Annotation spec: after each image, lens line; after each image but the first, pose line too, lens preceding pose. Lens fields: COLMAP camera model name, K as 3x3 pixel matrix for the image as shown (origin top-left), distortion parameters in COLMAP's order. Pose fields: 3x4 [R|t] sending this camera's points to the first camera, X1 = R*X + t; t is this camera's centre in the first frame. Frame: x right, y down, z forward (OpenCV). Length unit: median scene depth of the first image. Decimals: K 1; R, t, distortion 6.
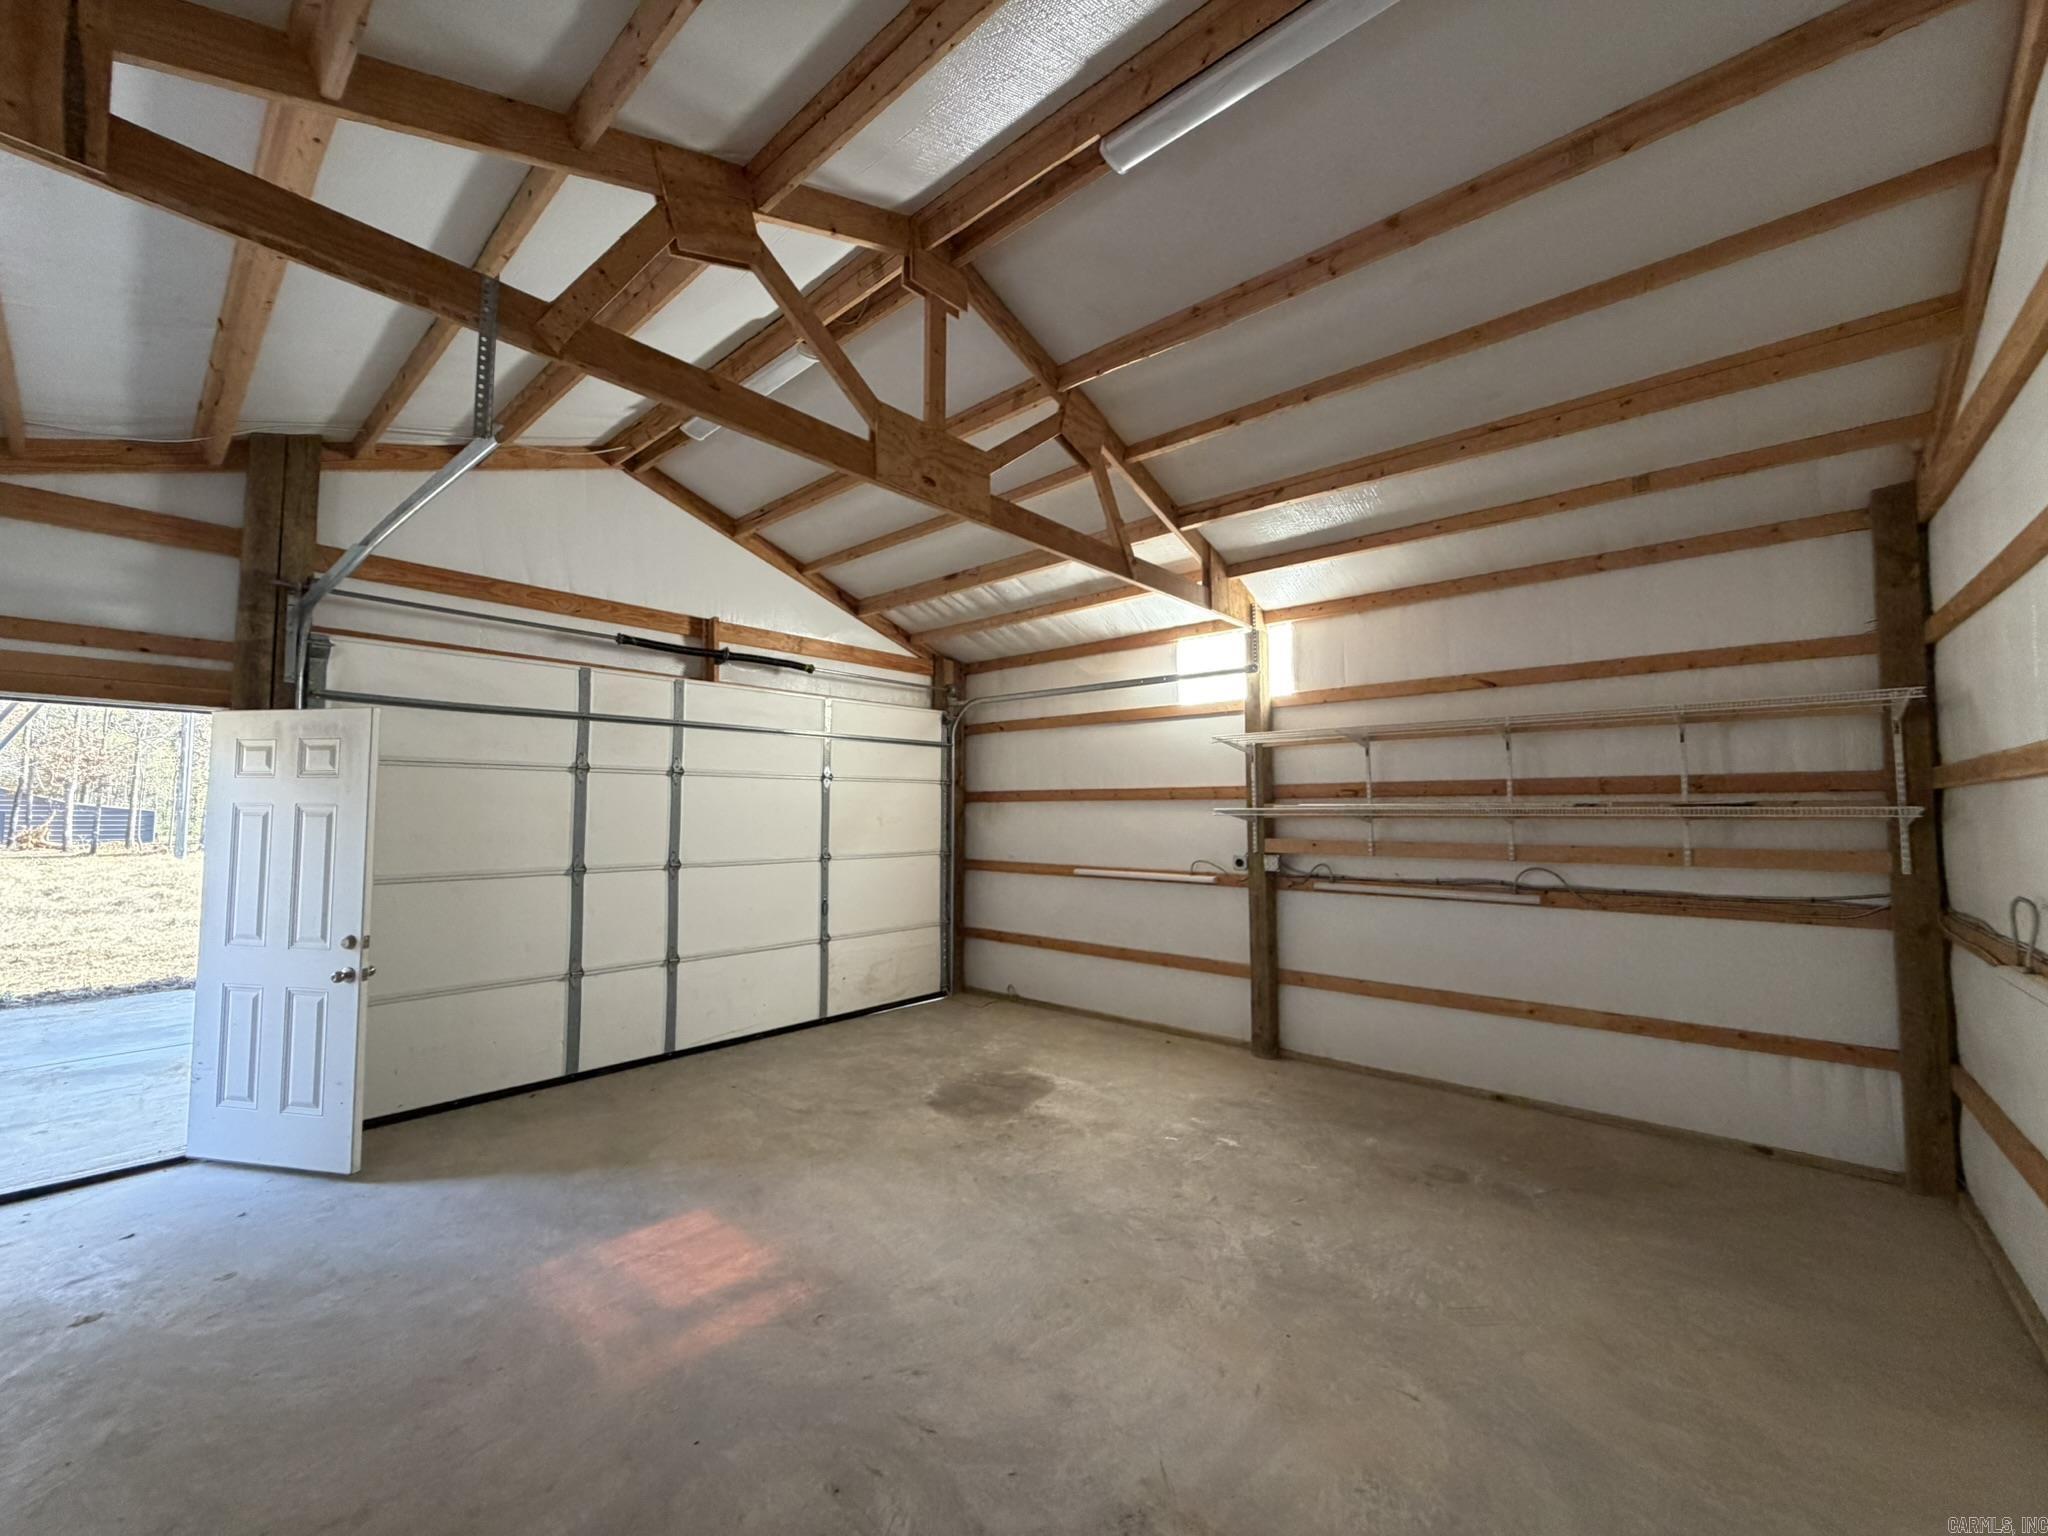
lens RADIAL K [[817.5, 0, 1016.8], [0, 817.5, 765.6], [0, 0, 1]] dist [-0.000127, 0.000351]
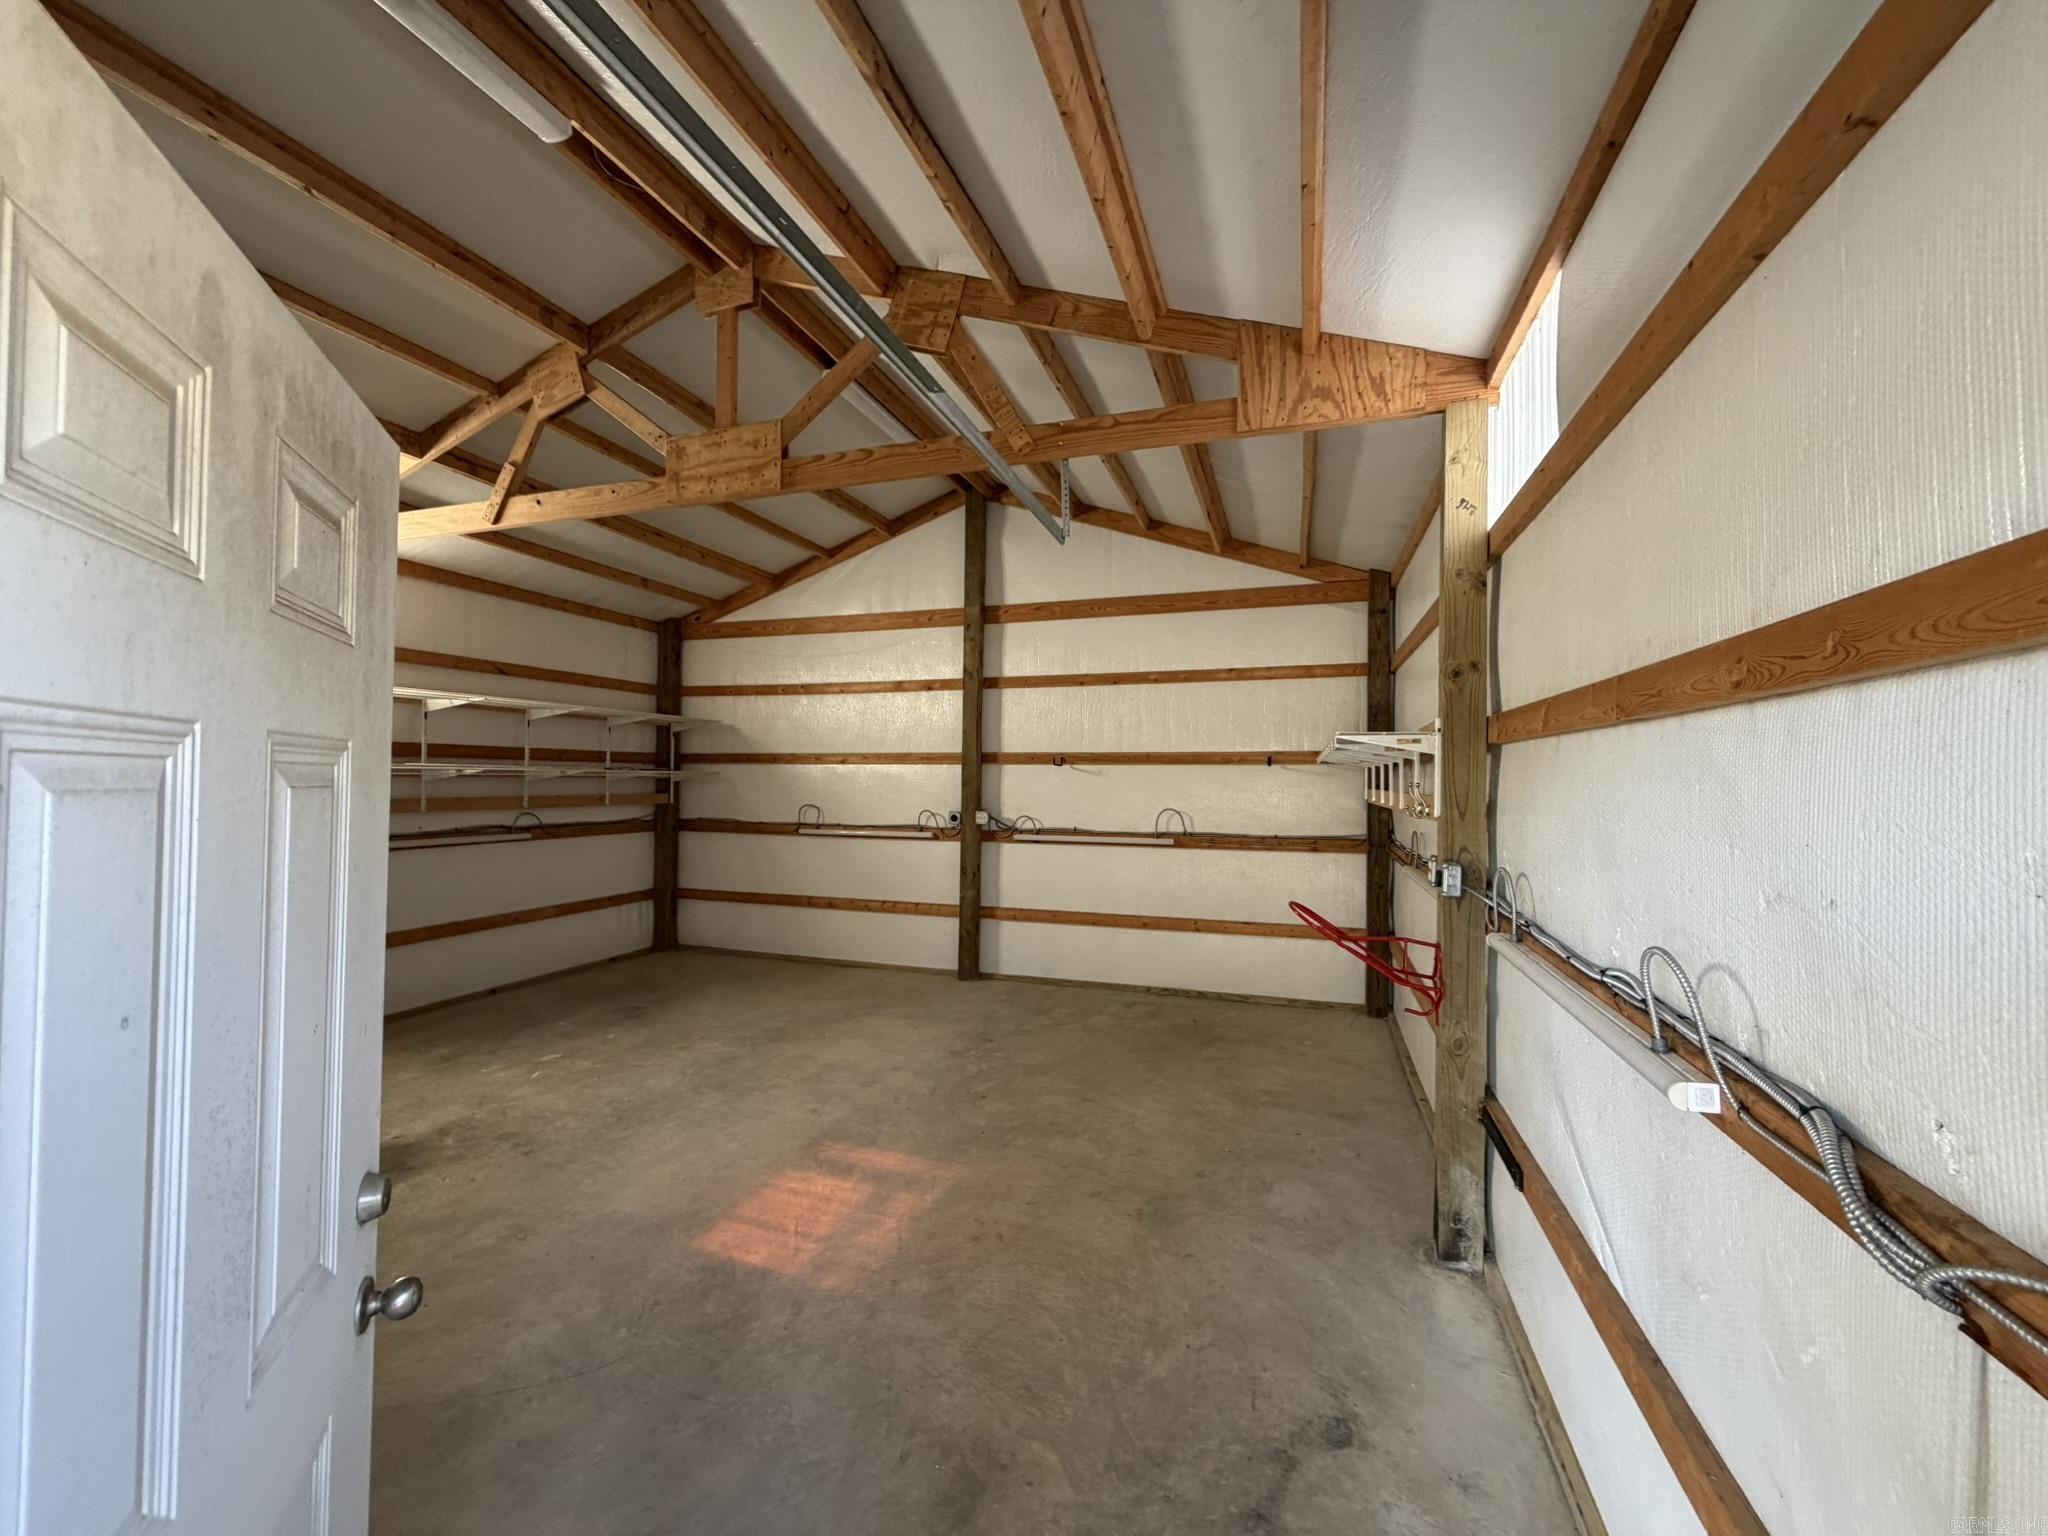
lens RADIAL K [[817.5, 0, 1021.1], [0, 817.5, 767.3], [0, 0, 1]] dist [-0.000127, 0.000351]
pose [[-0.386501, 0.005854, 0.922270, -1.223450], [-0.065289, 0.997297, -0.033692, 0.051524], [-0.919975, -0.073236, -0.385074, 0.985468]]
